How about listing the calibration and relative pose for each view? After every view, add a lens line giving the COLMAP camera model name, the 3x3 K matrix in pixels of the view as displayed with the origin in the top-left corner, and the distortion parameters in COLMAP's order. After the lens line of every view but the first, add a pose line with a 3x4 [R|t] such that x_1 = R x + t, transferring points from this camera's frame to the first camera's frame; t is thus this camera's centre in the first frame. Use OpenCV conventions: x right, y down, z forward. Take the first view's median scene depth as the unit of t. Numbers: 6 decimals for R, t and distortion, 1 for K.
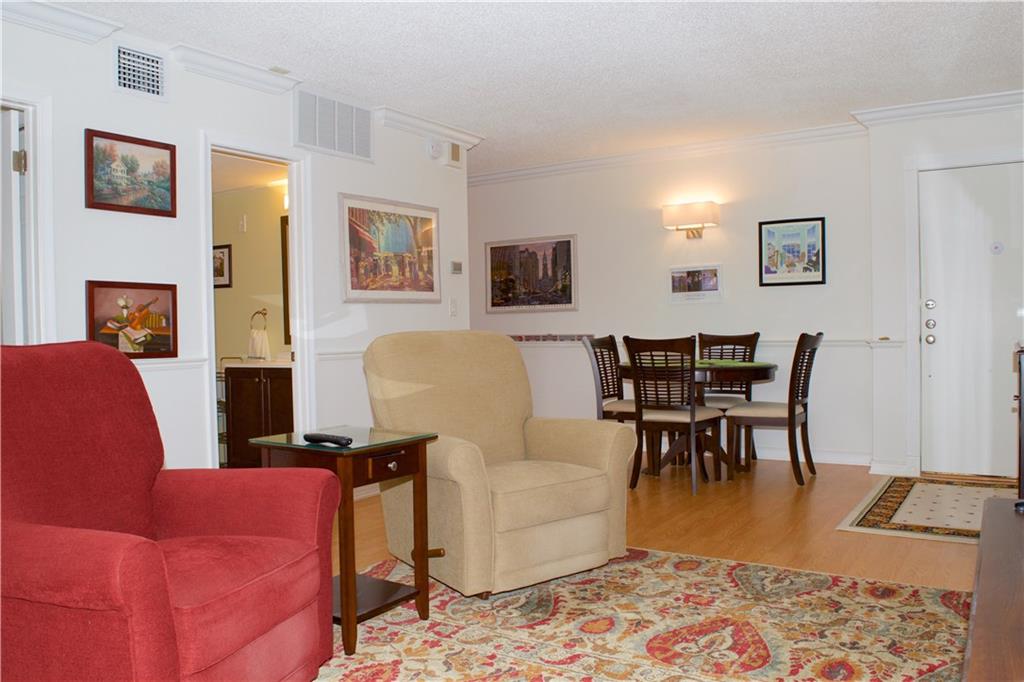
lens RADIAL K [[806.7, 0, 518.9], [0, 806.7, 343.2], [0, 0, 1]] dist [-0.096272, 0.016866]
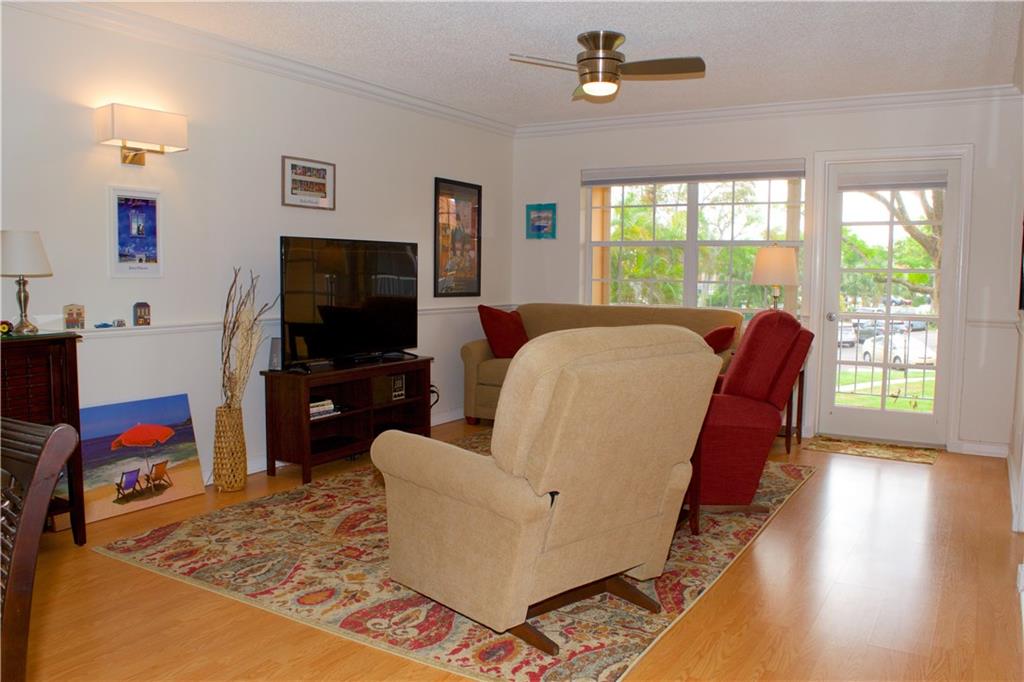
lens RADIAL K [[806.7, 0, 516.5], [0, 806.7, 344.6], [0, 0, 1]] dist [-0.096272, 0.016866]
pose [[-0.999681, 0.010174, -0.023103, 0.011814], [0.007546, 0.993780, 0.111103, -0.081218], [0.024090, 0.110893, -0.993540, 1.755952]]
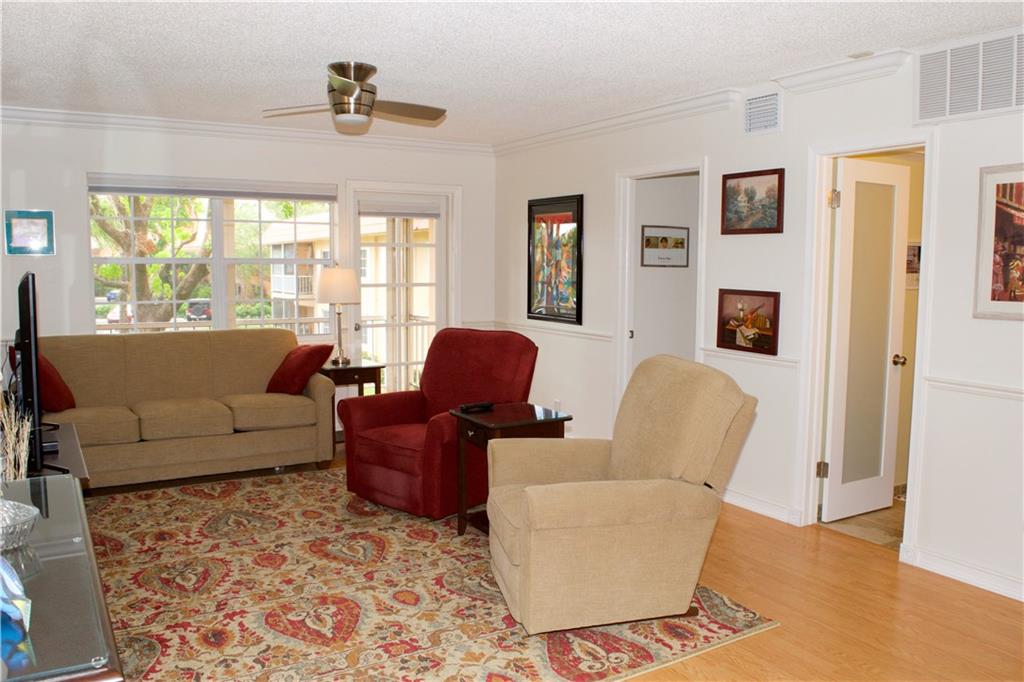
lens RADIAL K [[806.7, 0, 517.9], [0, 806.7, 344.4], [0, 0, 1]] dist [-0.096272, 0.016866]
pose [[-0.441964, 0.103449, -0.891048, 0.837093], [-0.016687, 0.992208, 0.123470, -0.148069], [0.896878, 0.069438, -0.436794, 1.283091]]
